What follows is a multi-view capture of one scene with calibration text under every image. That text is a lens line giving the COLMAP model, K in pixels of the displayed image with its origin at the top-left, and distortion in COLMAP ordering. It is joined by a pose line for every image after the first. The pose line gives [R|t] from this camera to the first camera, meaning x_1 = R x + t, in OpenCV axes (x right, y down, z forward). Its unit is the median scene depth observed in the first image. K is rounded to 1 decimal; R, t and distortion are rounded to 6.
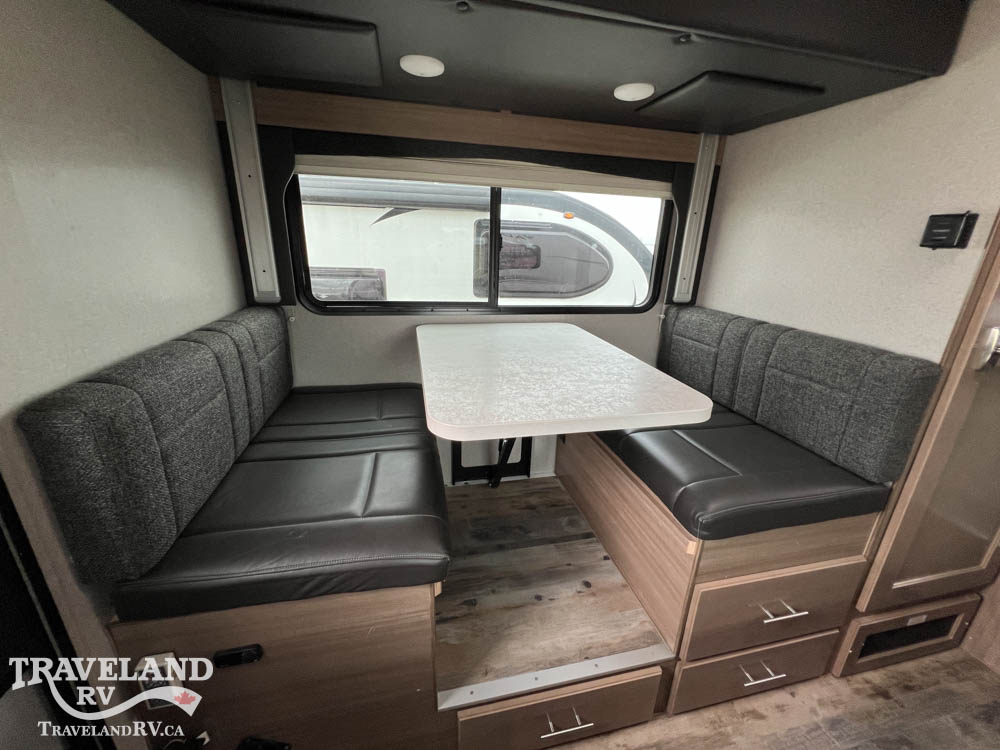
lens RADIAL K [[399.6, 0, 503.1], [0, 399.6, 375.9], [0, 0, 1]] dist [-0.001727, 0.000096]
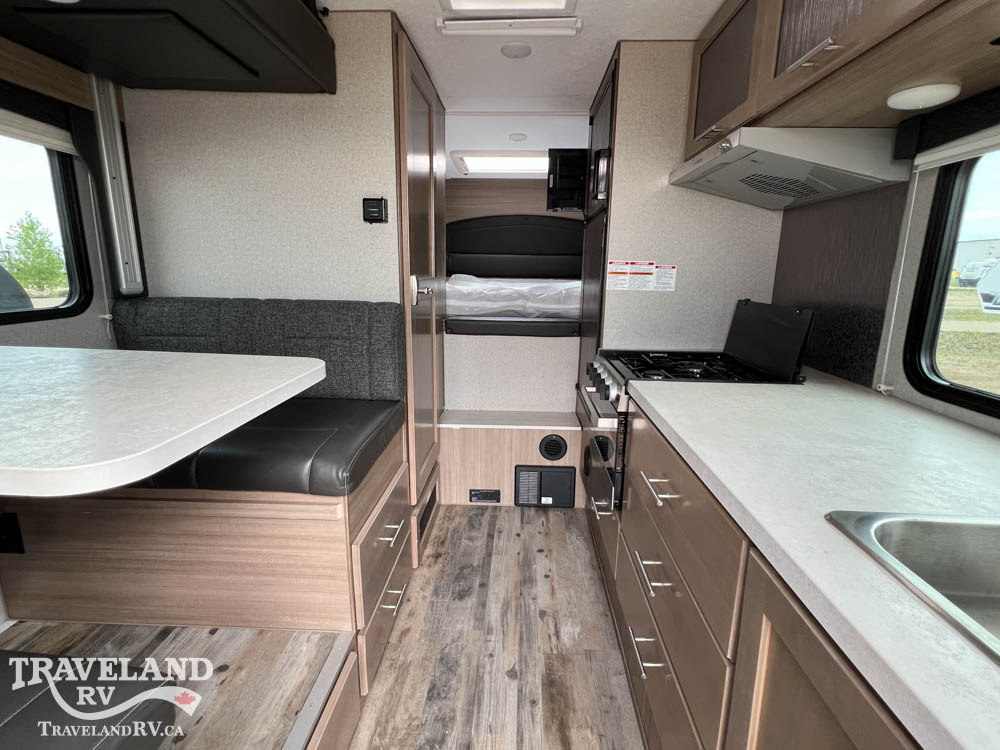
lens RADIAL K [[491.0, 0, 500.0], [0, 491.0, 375.0], [0, 0, 1]] dist [-0.001967, -0.000185]
pose [[0.270179, -0.238085, 0.932909, -0.387593], [0.296511, 0.942426, 0.154641, 0.033708], [-0.916016, 0.234837, 0.325218, 0.132723]]
